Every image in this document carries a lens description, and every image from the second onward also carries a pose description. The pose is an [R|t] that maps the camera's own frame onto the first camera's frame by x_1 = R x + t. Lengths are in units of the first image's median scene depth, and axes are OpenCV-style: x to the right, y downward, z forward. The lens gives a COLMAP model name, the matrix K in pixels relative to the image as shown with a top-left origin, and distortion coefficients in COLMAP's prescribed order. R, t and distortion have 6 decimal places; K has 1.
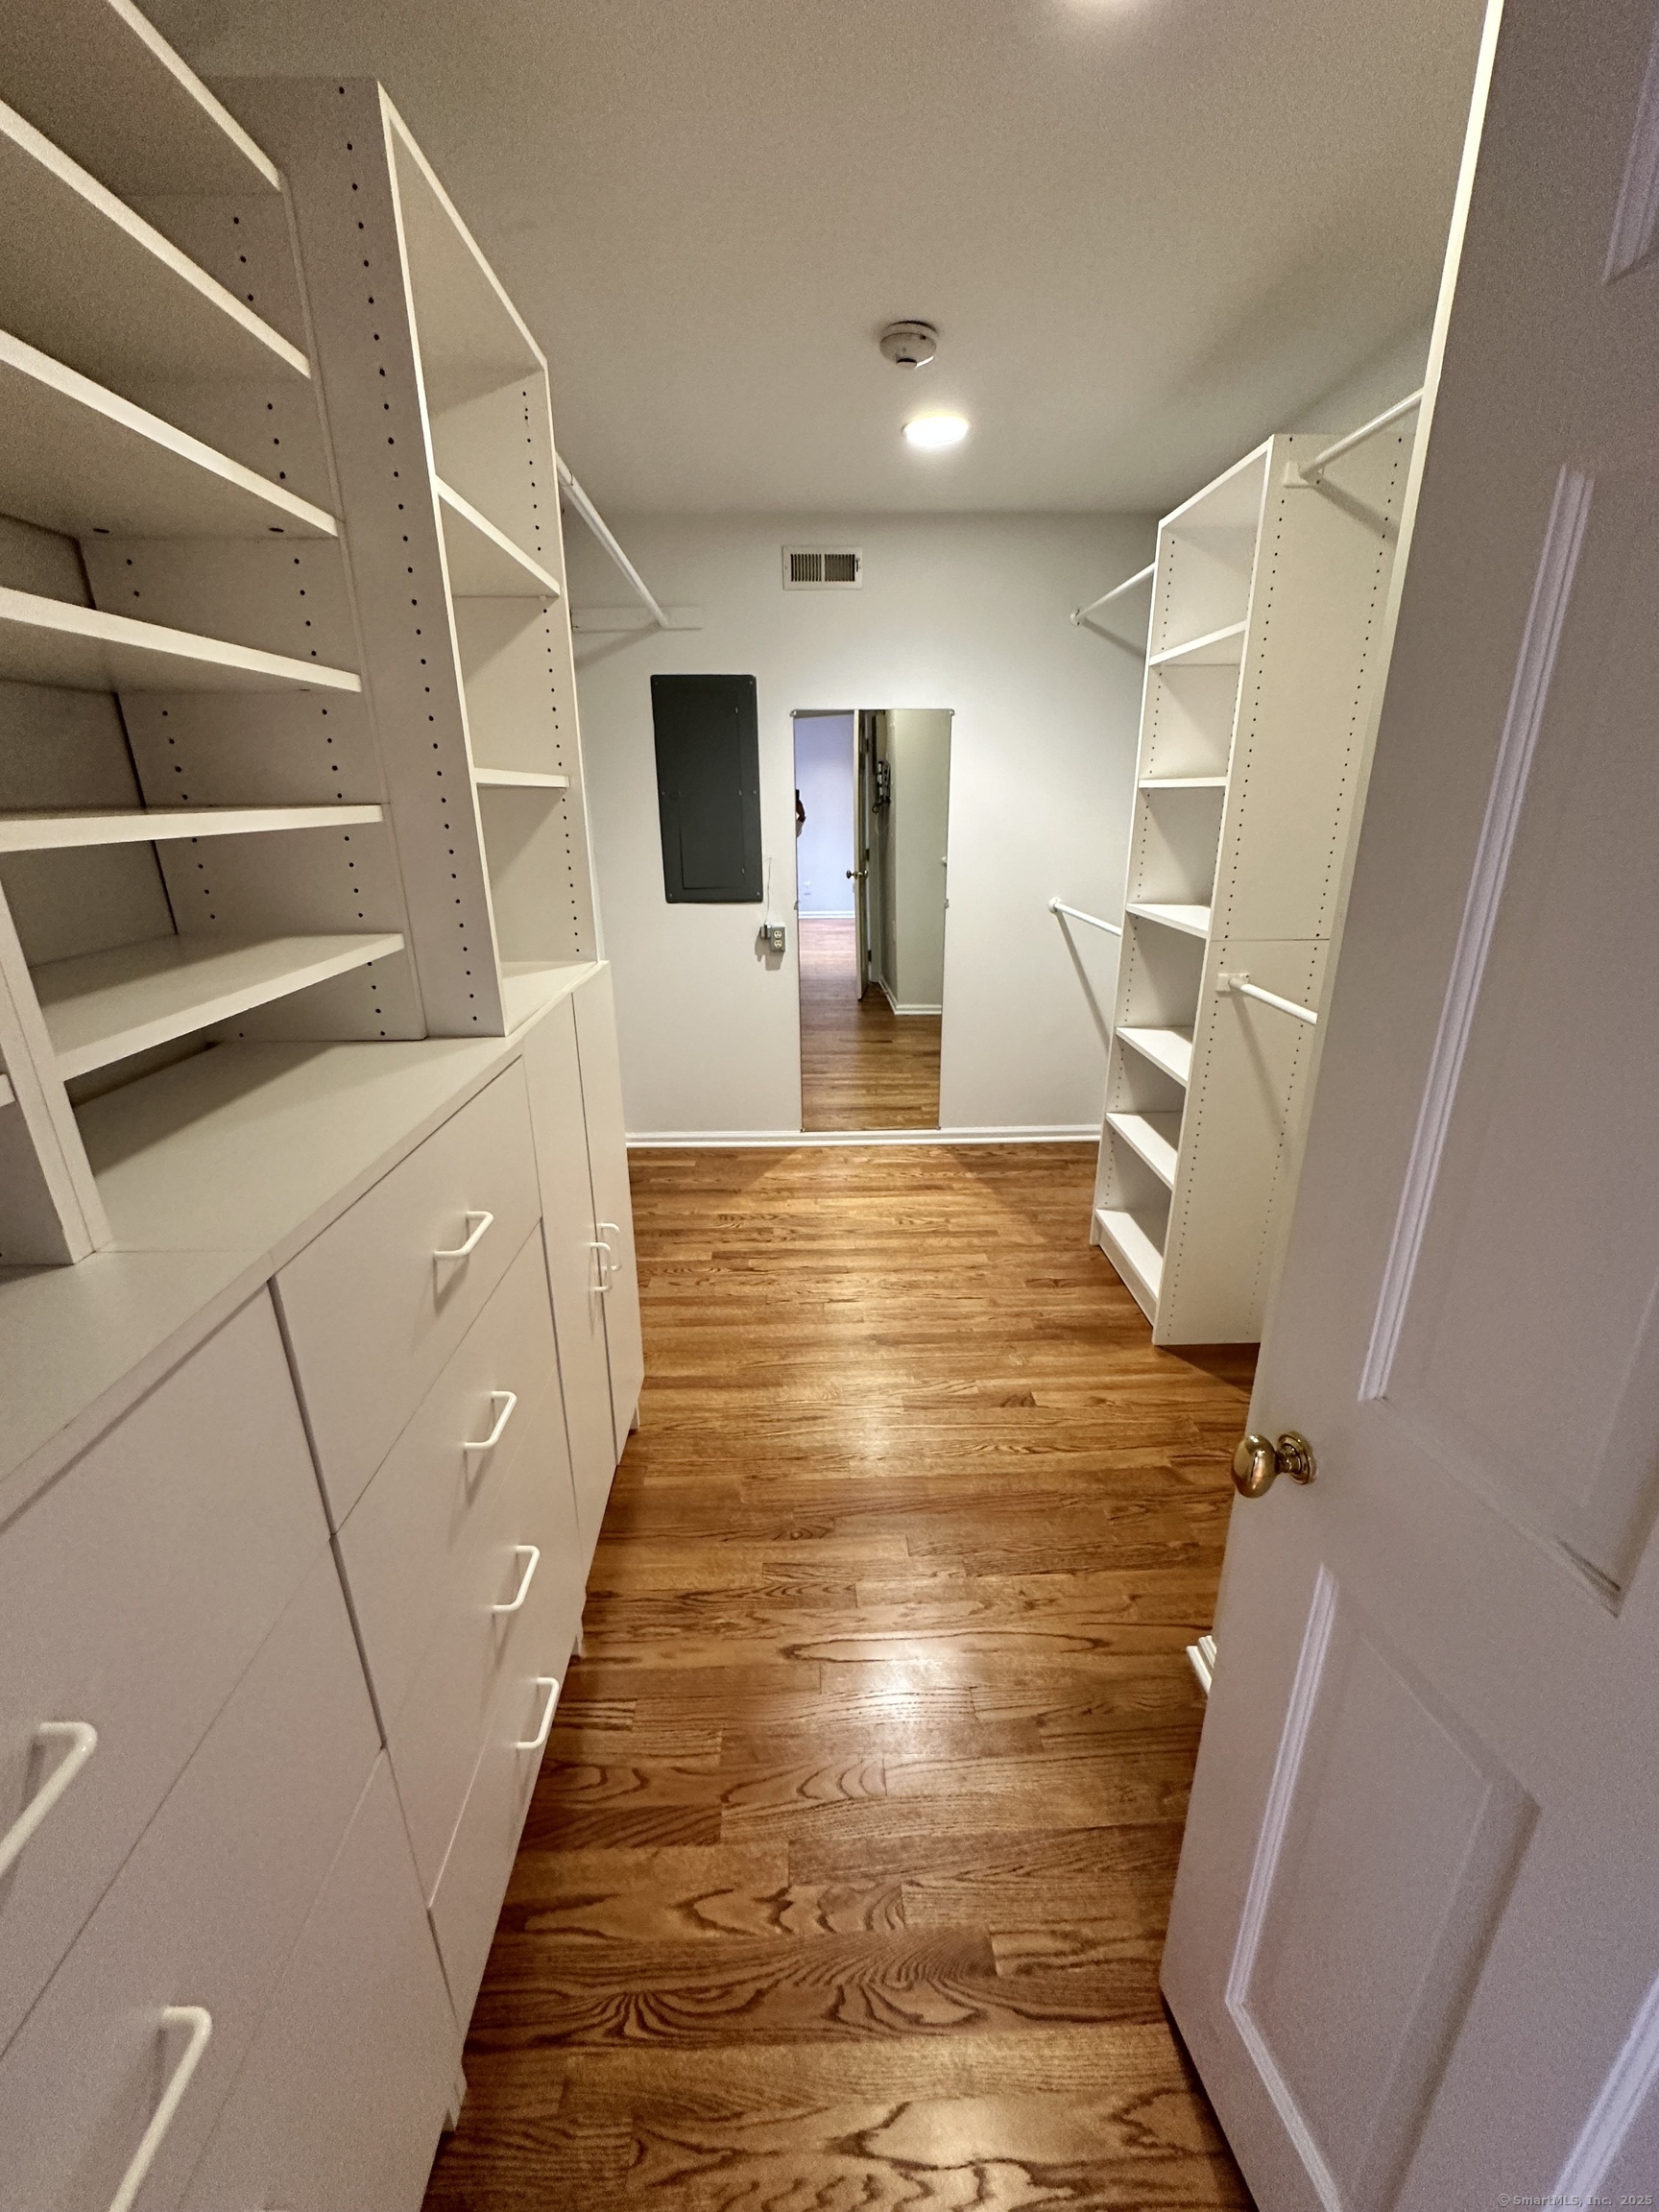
lens RADIAL K [[894.4, 0, 829.5], [0, 894.4, 1106.0], [0, 0, 1]] dist [-0.008432, 0.004657]
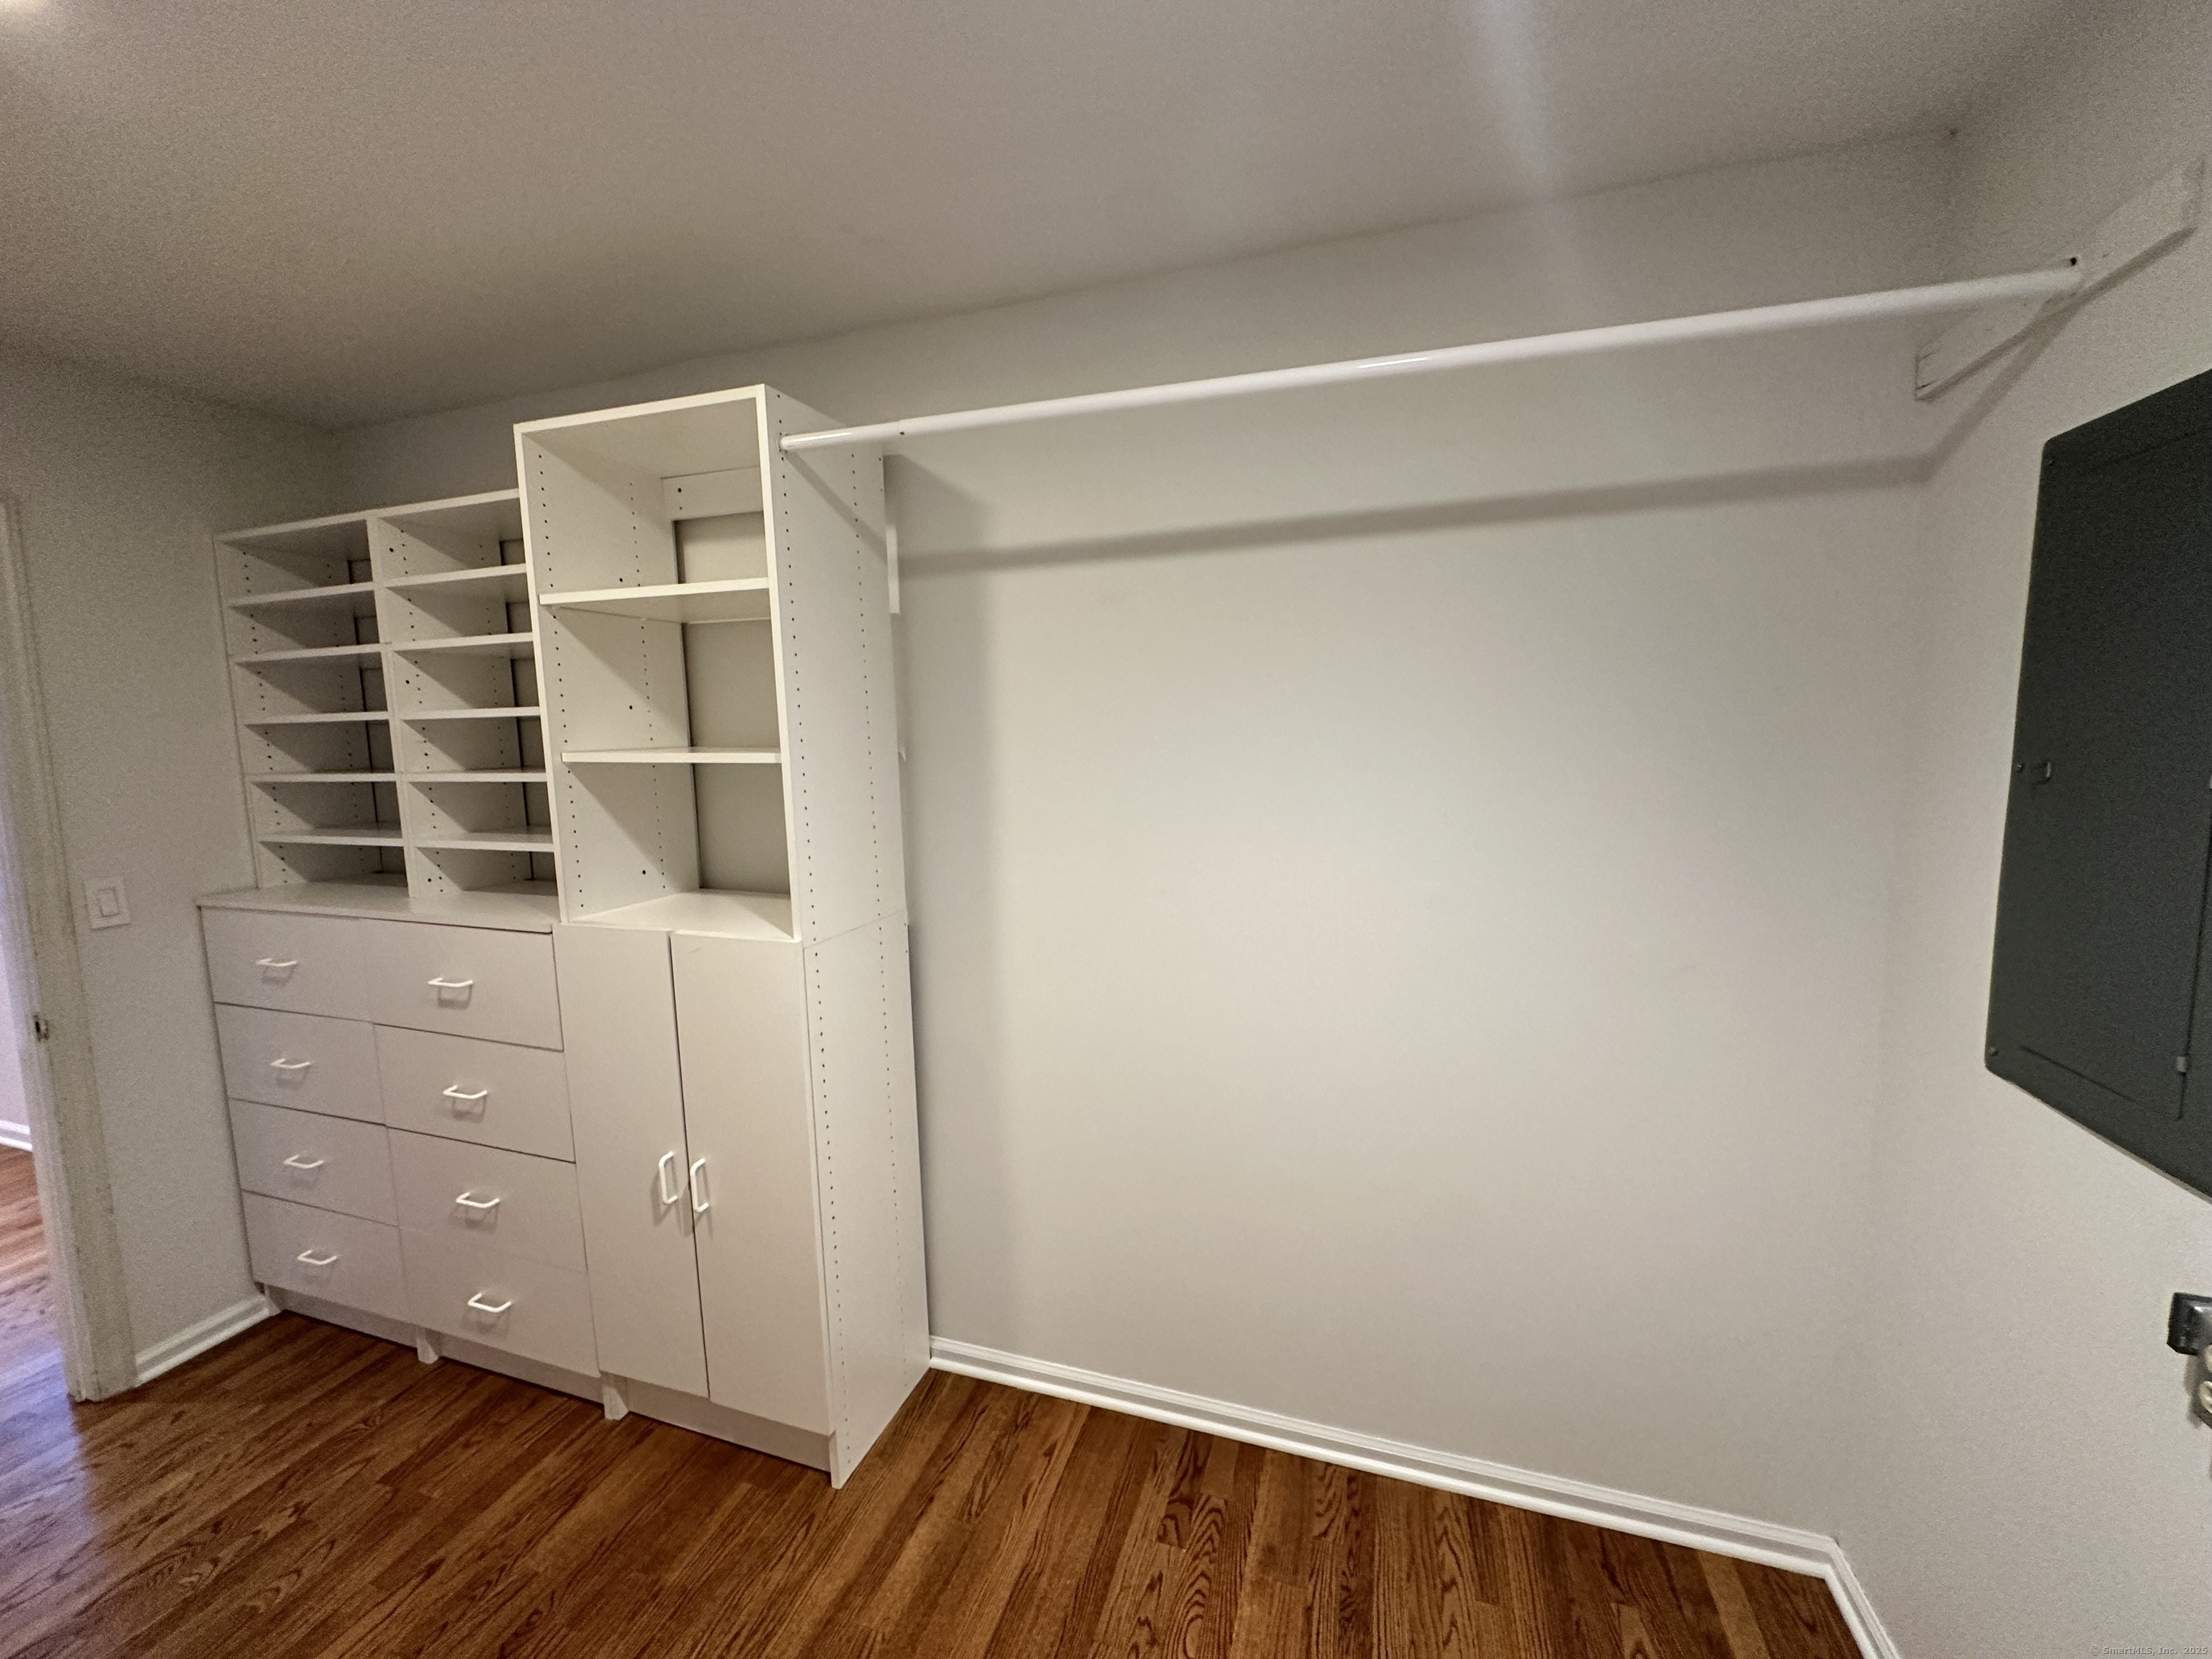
lens RADIAL K [[894.4, 0, 1106.0], [0, 894.4, 829.5], [0, 0, 1]] dist [-0.008432, 0.004657]
pose [[-0.351899, 0.121061, -0.928176, 0.373090], [-0.292959, 0.927539, 0.232048, -0.451975], [0.889012, 0.353575, -0.290934, 1.181440]]
